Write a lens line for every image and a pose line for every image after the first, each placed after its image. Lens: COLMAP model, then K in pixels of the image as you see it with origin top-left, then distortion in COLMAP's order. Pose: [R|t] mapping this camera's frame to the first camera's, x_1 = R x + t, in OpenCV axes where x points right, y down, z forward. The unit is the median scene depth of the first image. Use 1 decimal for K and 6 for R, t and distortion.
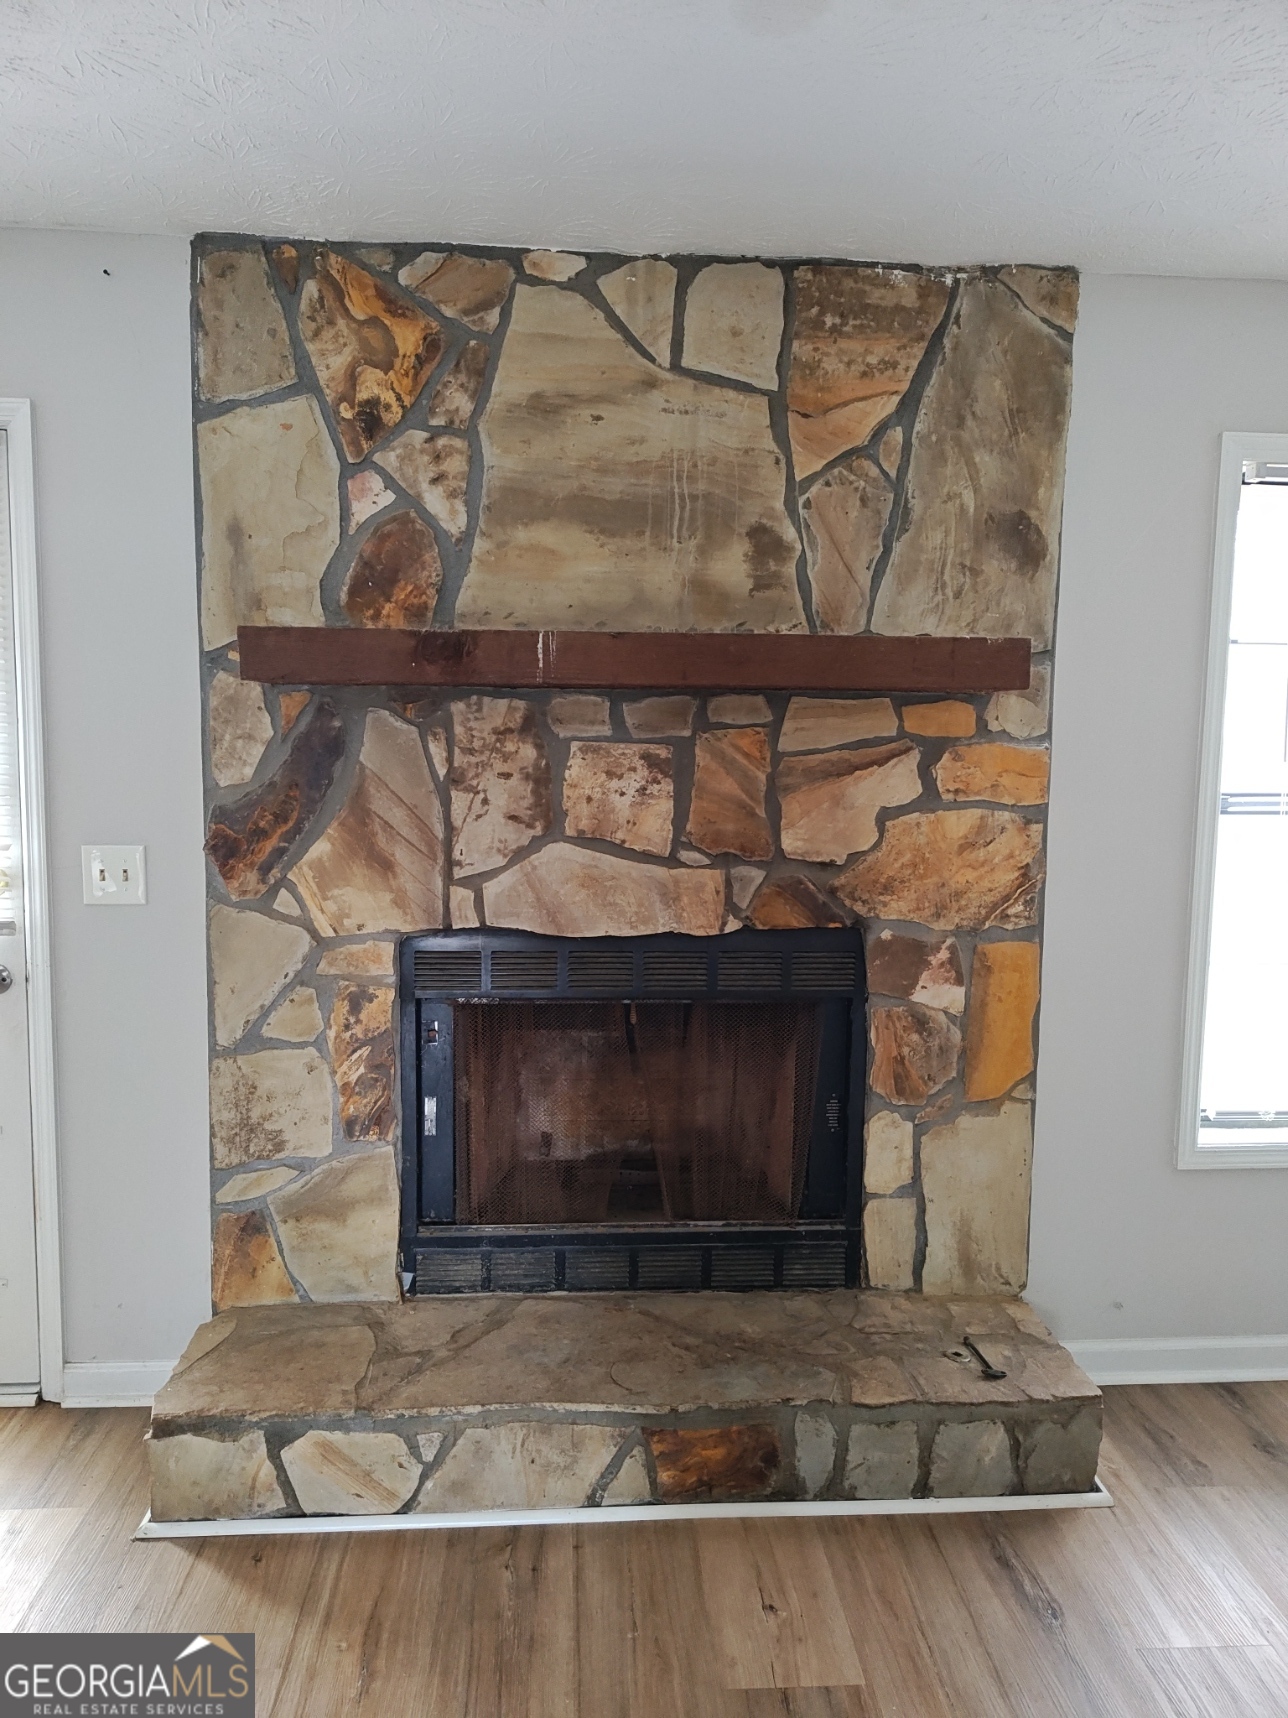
lens RADIAL K [[1153.2, 0, 638.3], [0, 1153.2, 849.3], [0, 0, 1]] dist [0.050626, -0.002327]
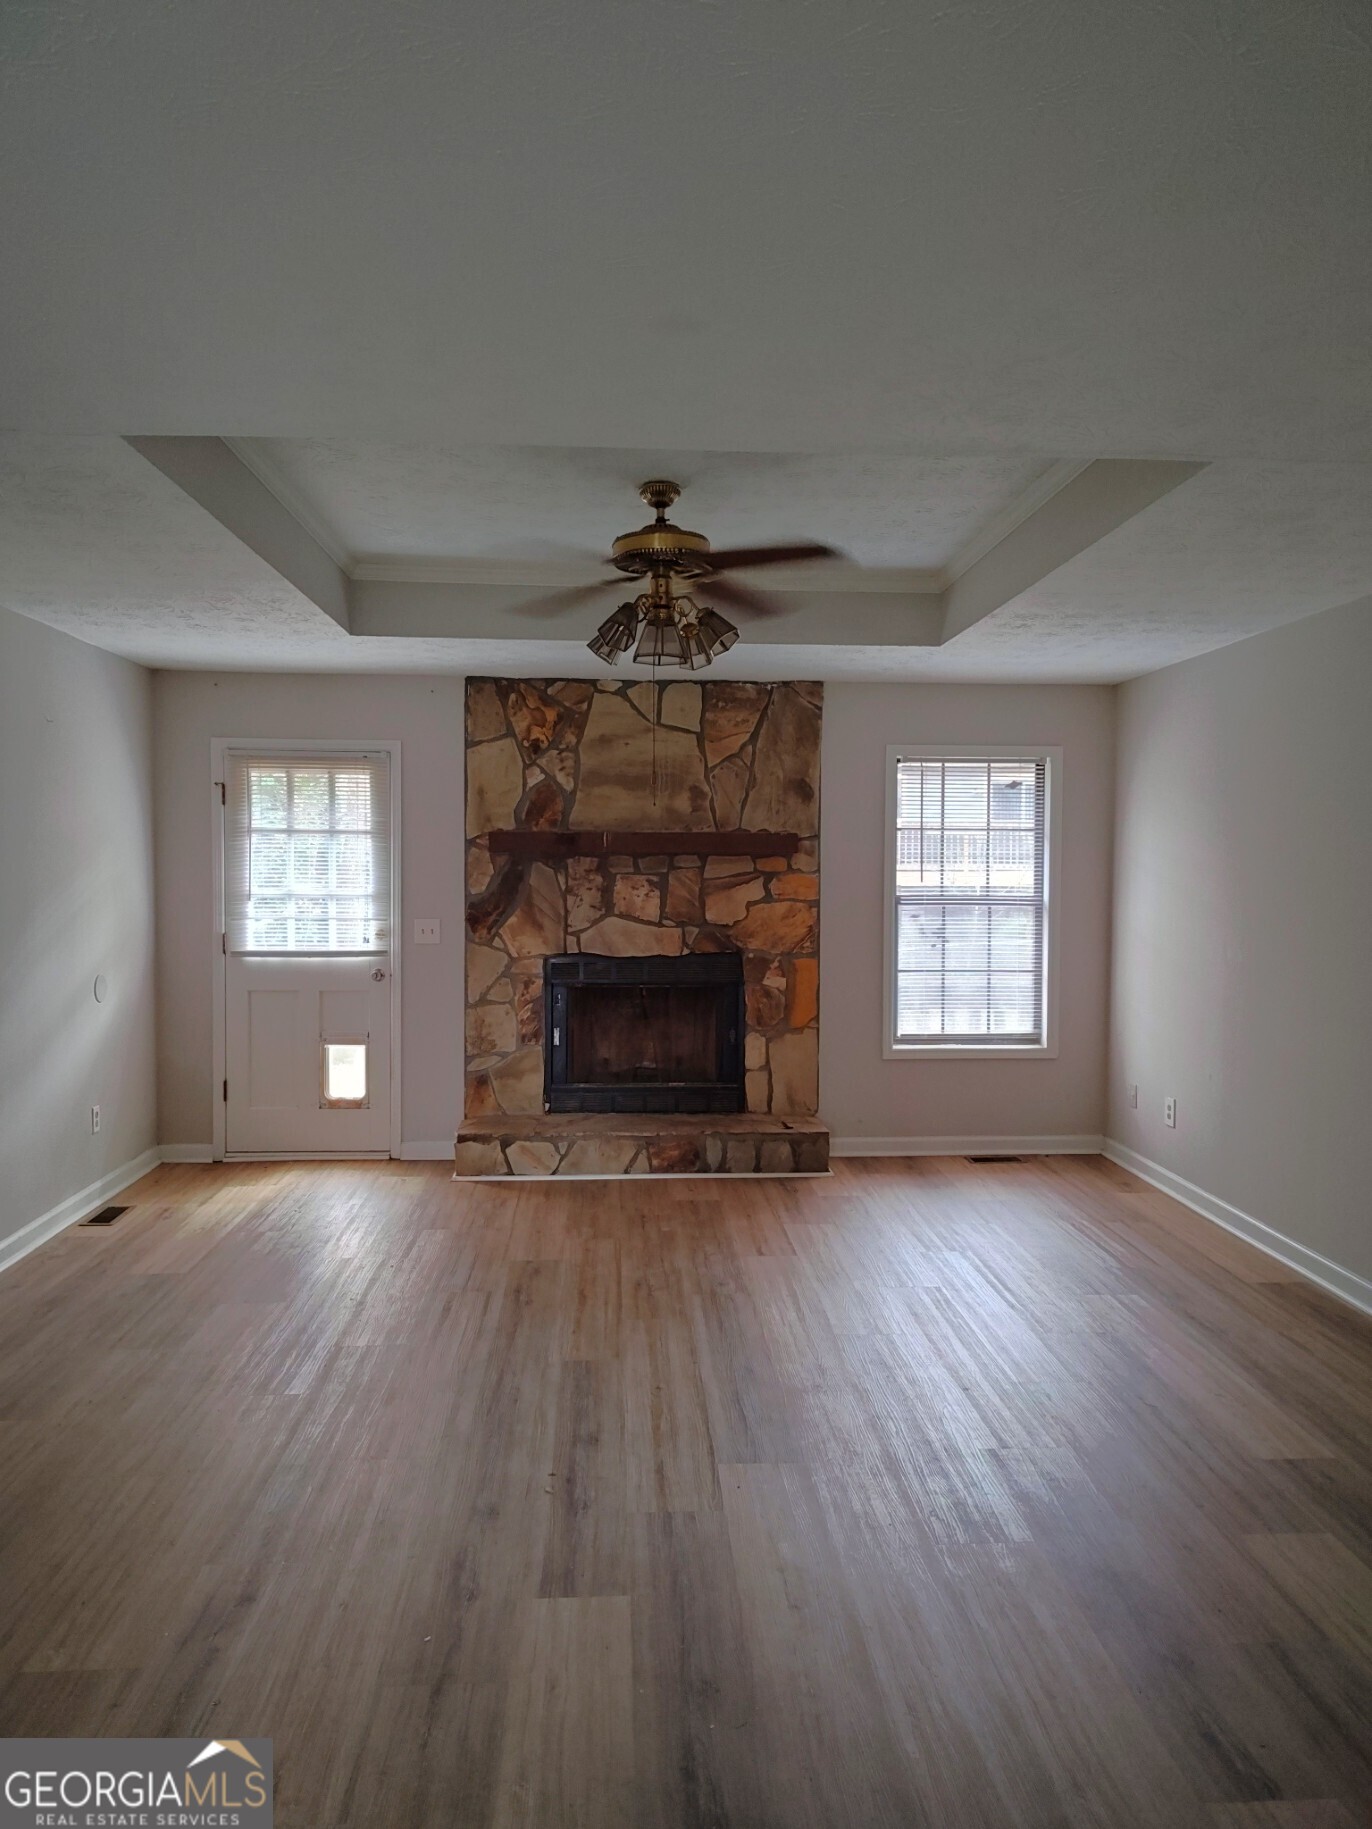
lens RADIAL K [[1227.7, 0, 689.5], [0, 1227.7, 909.5], [0, 0, 1]] dist [0.050626, -0.002327]
pose [[0.999967, -0.007961, 0.001393, 0.089604], [0.008032, 0.998022, -0.062358, 0.140496], [-0.000894, 0.062367, 0.998053, -1.550951]]
